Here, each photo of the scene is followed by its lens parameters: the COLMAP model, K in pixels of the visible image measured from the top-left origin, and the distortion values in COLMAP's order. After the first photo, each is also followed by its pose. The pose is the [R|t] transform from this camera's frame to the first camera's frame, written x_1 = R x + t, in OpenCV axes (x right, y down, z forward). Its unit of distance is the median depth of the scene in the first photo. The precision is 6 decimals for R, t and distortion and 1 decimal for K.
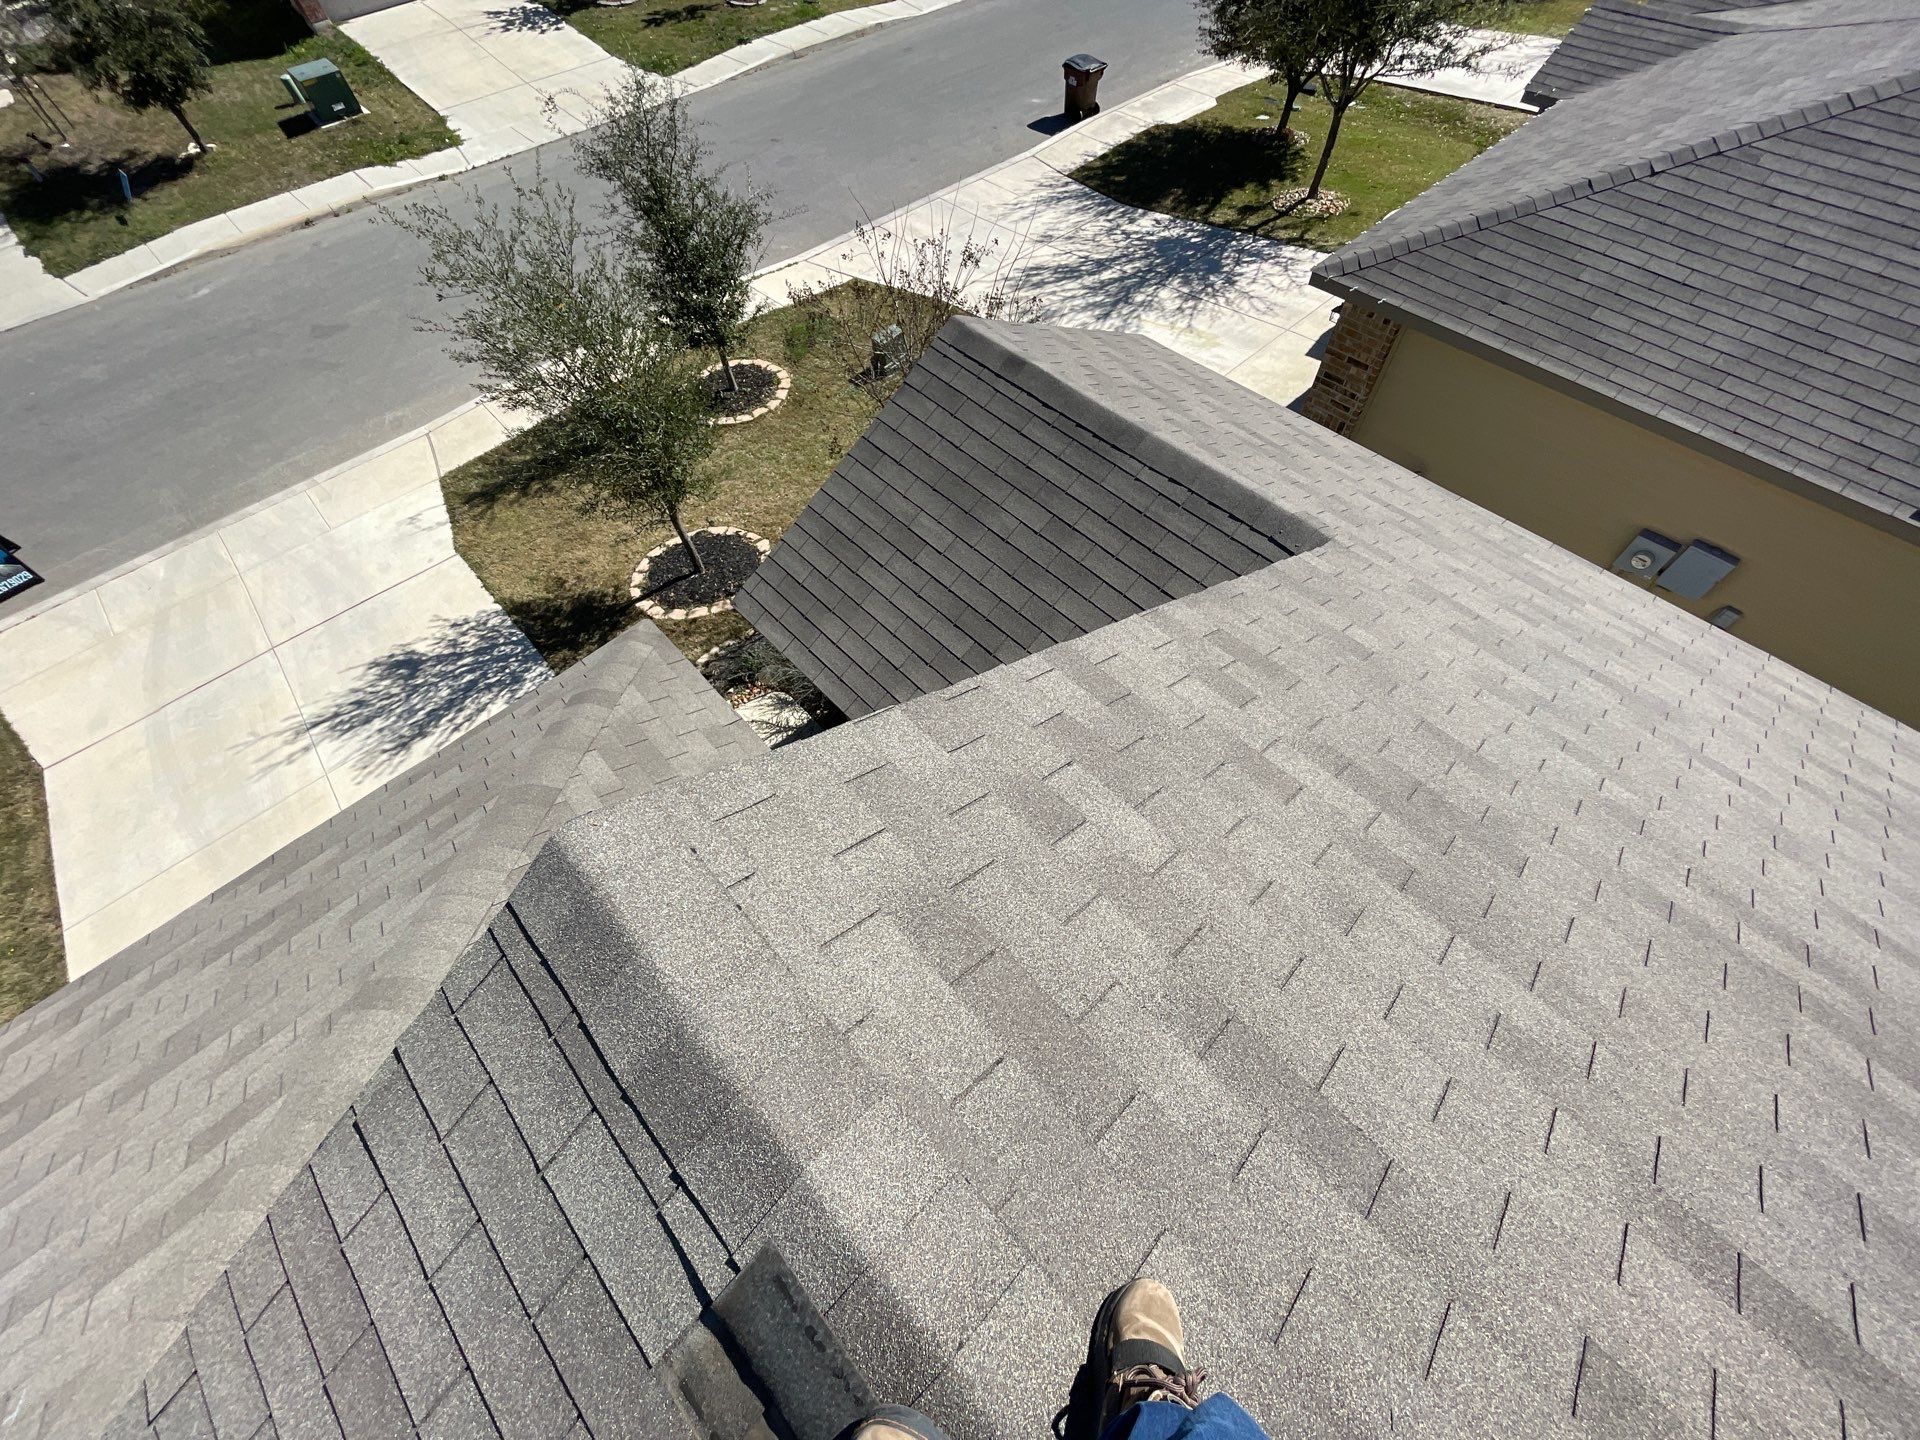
lens RADIAL K [[769.2, 0, 952.4], [0, 769.2, 719.3], [0, 0, 1]] dist [-0.003187, -0.000252]
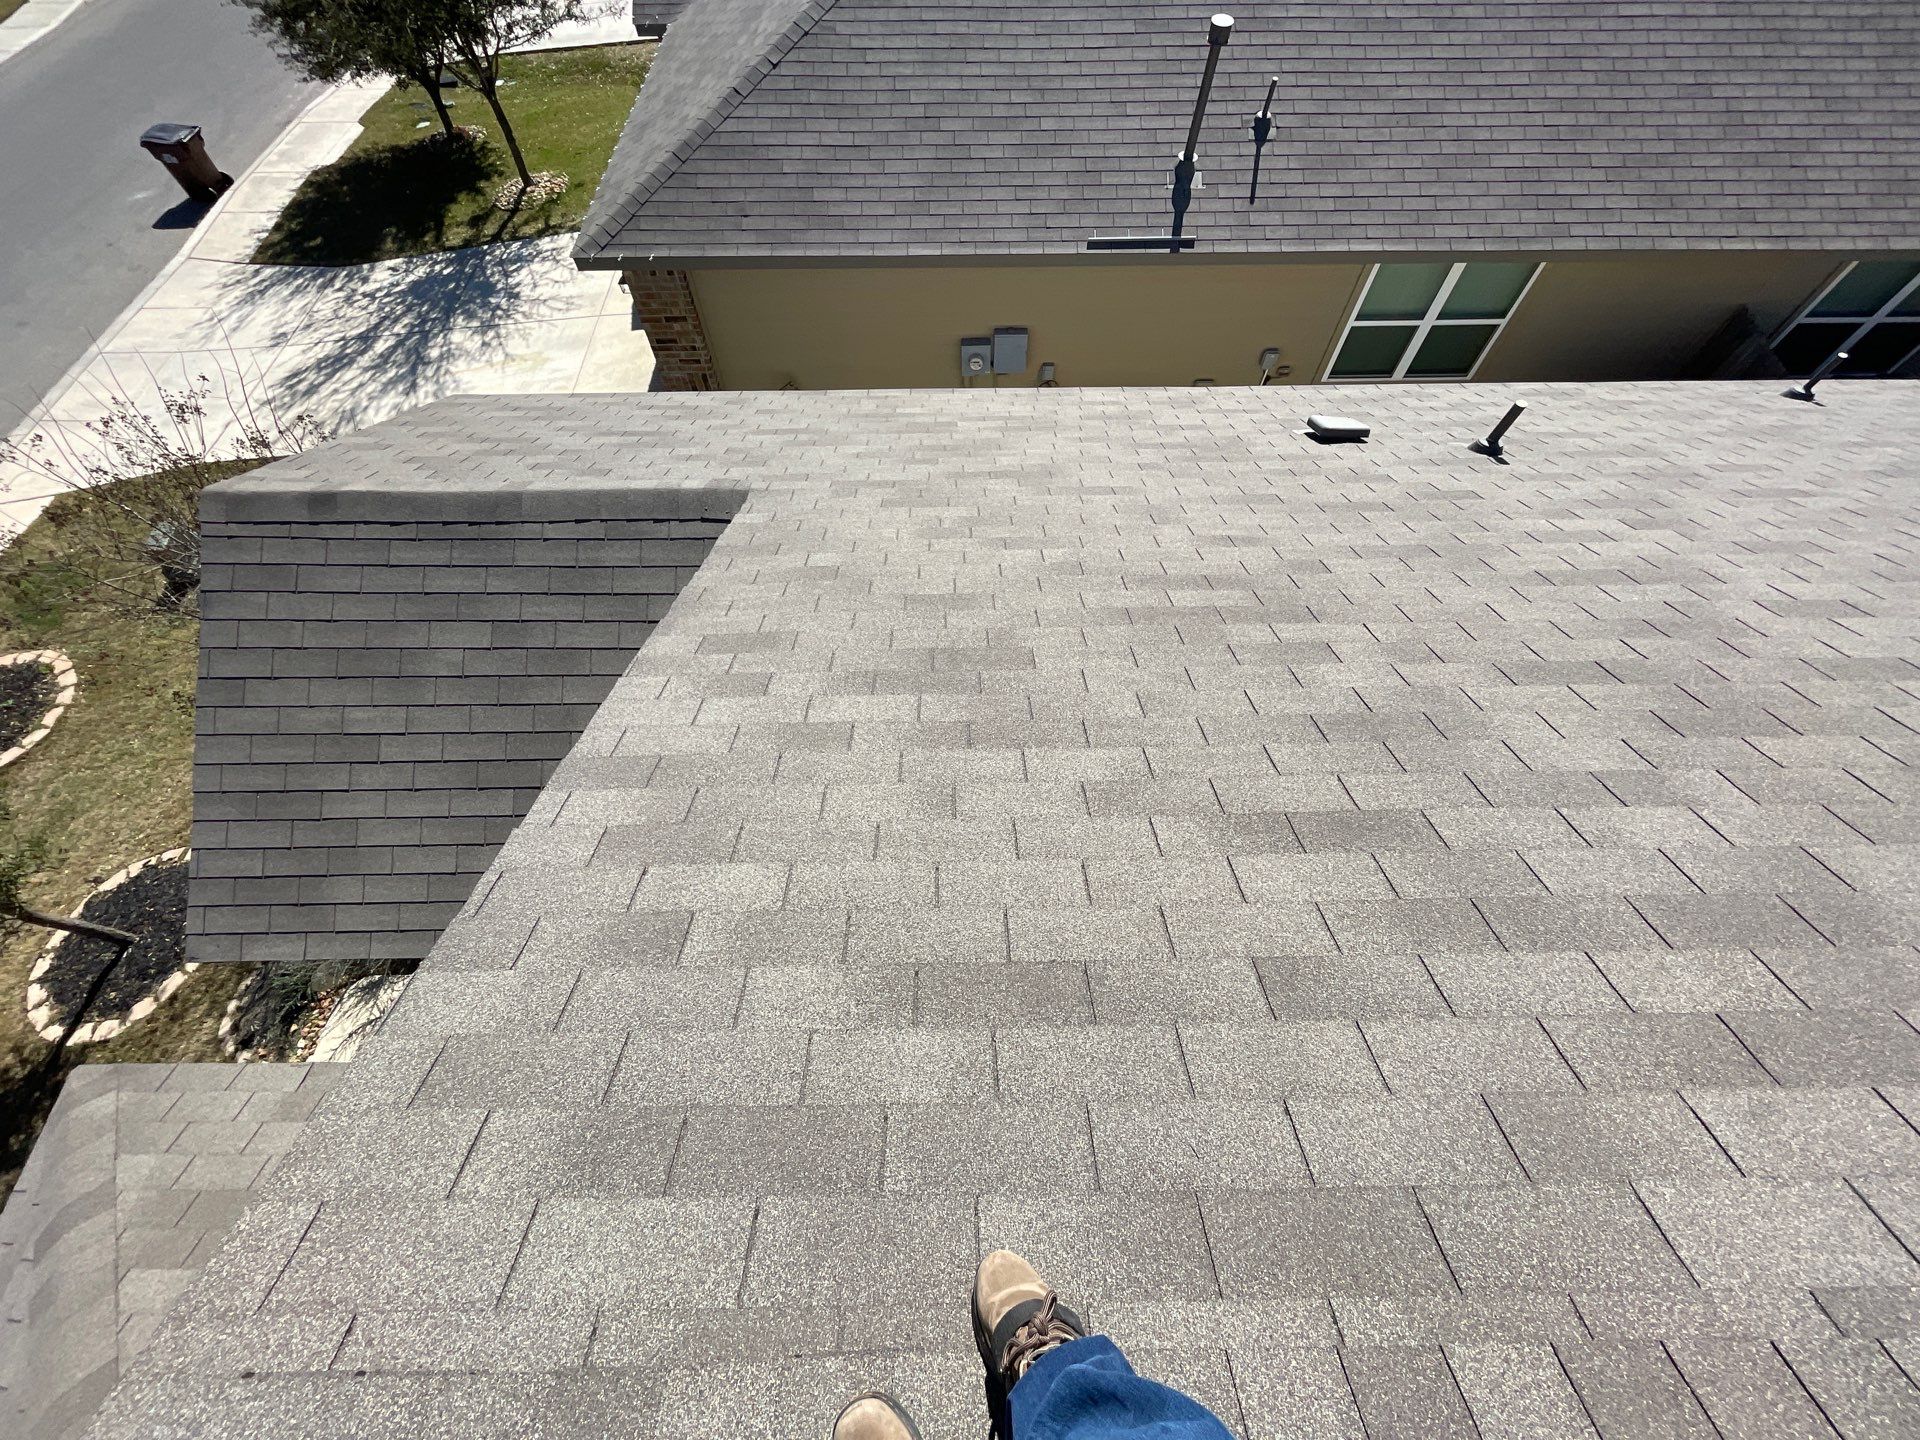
lens RADIAL K [[769.2, 0, 952.4], [0, 769.2, 719.3], [0, 0, 1]] dist [-0.003187, -0.000252]
pose [[0.672220, -0.622599, 0.400613, 0.038957], [0.612593, 0.771620, 0.171268, -0.004043], [-0.415752, 0.130283, 0.900098, 0.000819]]
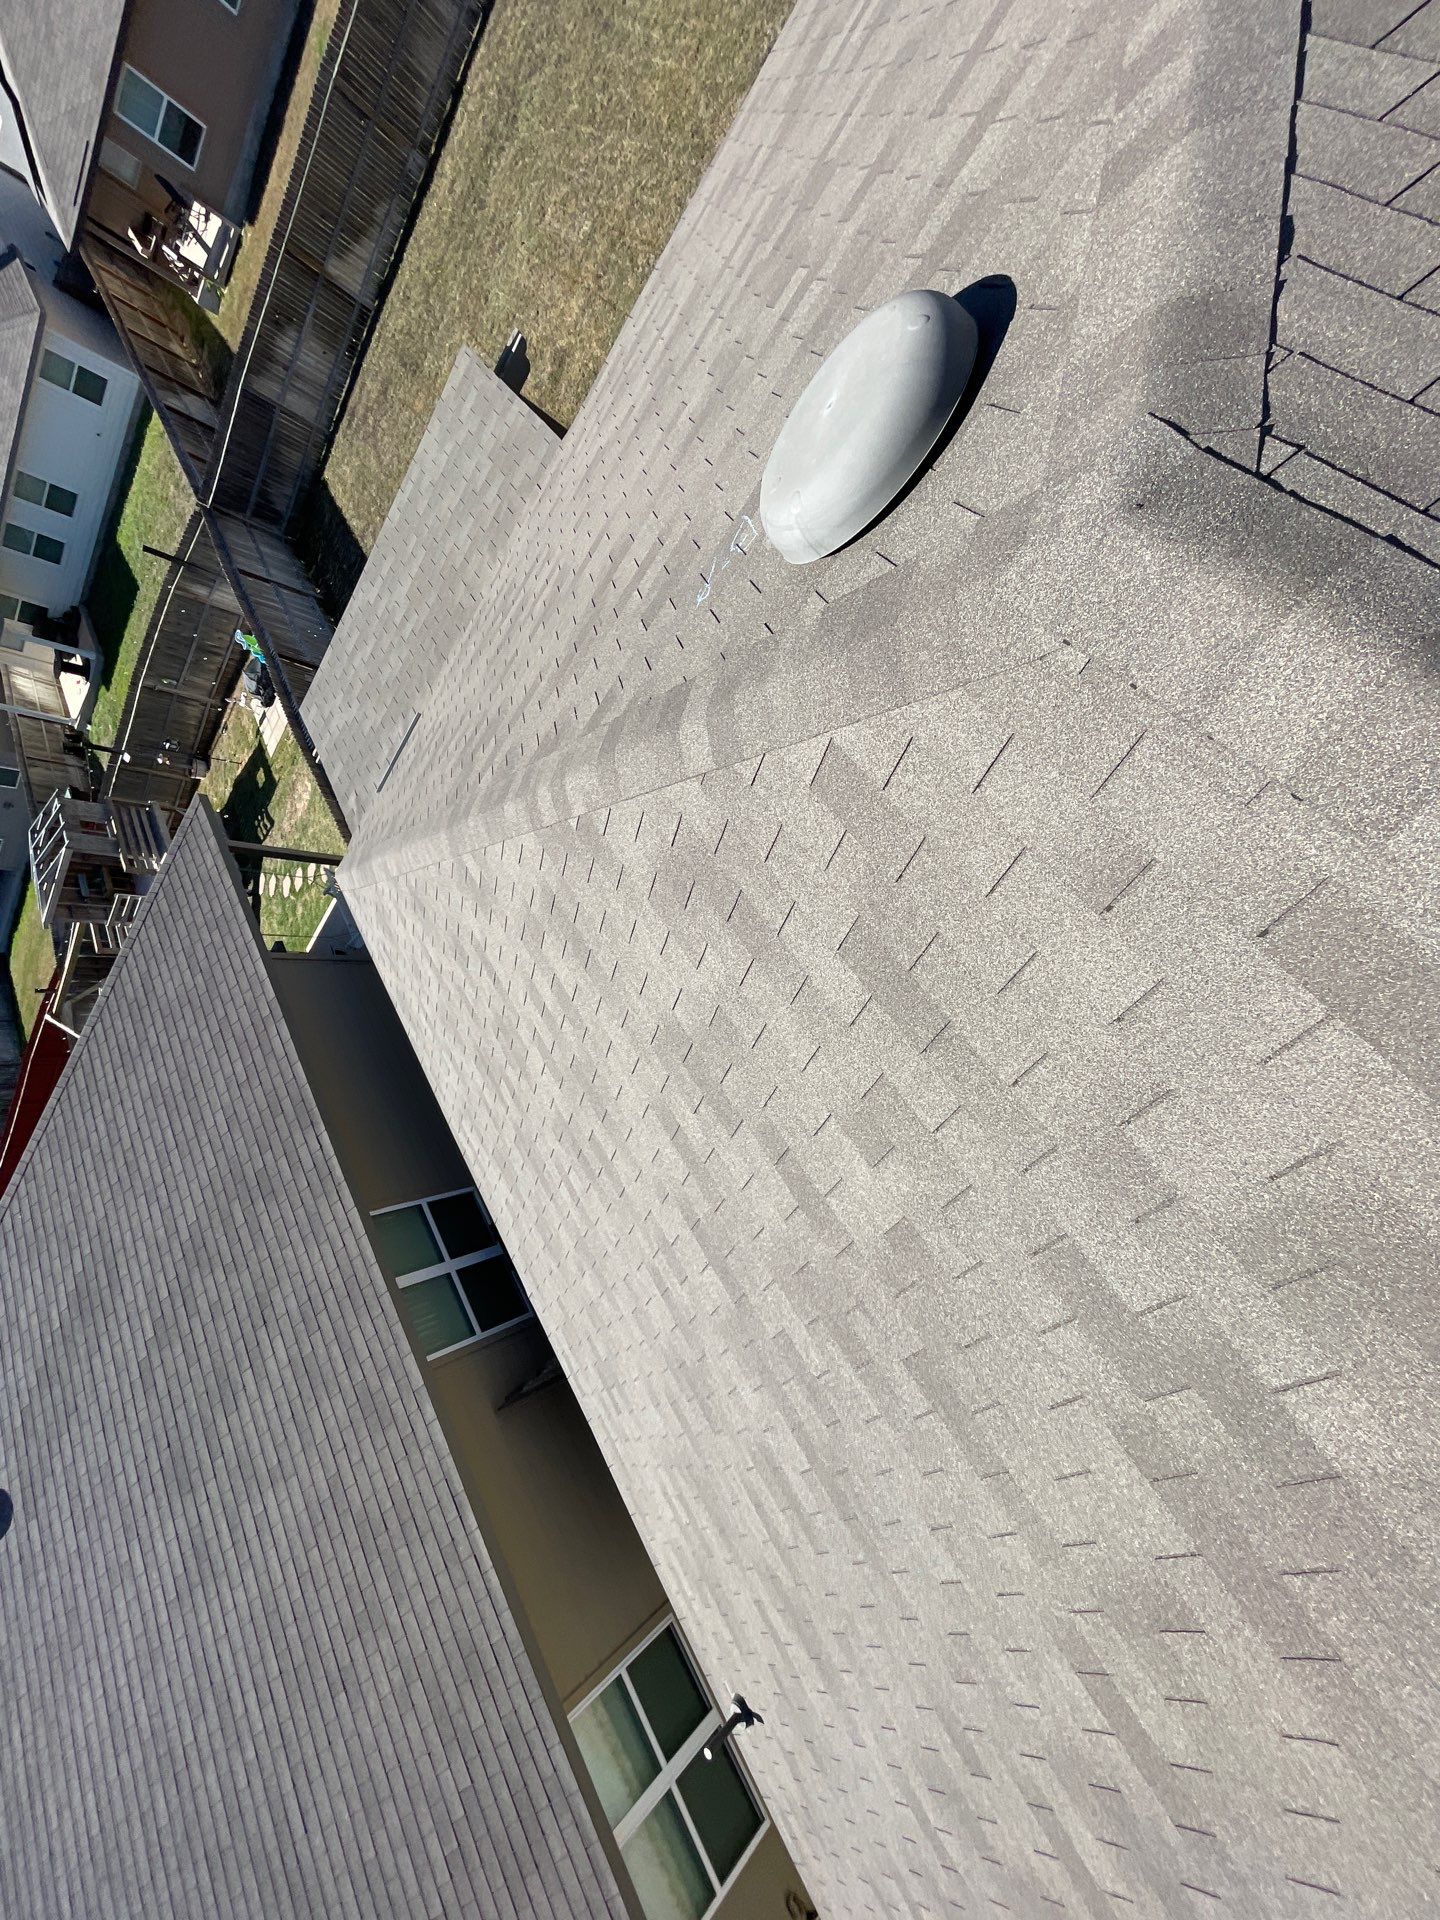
lens RADIAL K [[769.2, 0, 720.0], [0, 769.2, 960.0], [0, 0, 1]] dist [-0.003187, -0.000252]
pose [[-0.773634, -0.005366, 0.633610, 0.722197], [0.352151, -0.834951, 0.422903, 0.614140], [0.526764, 0.550299, 0.647836, -0.431109]]
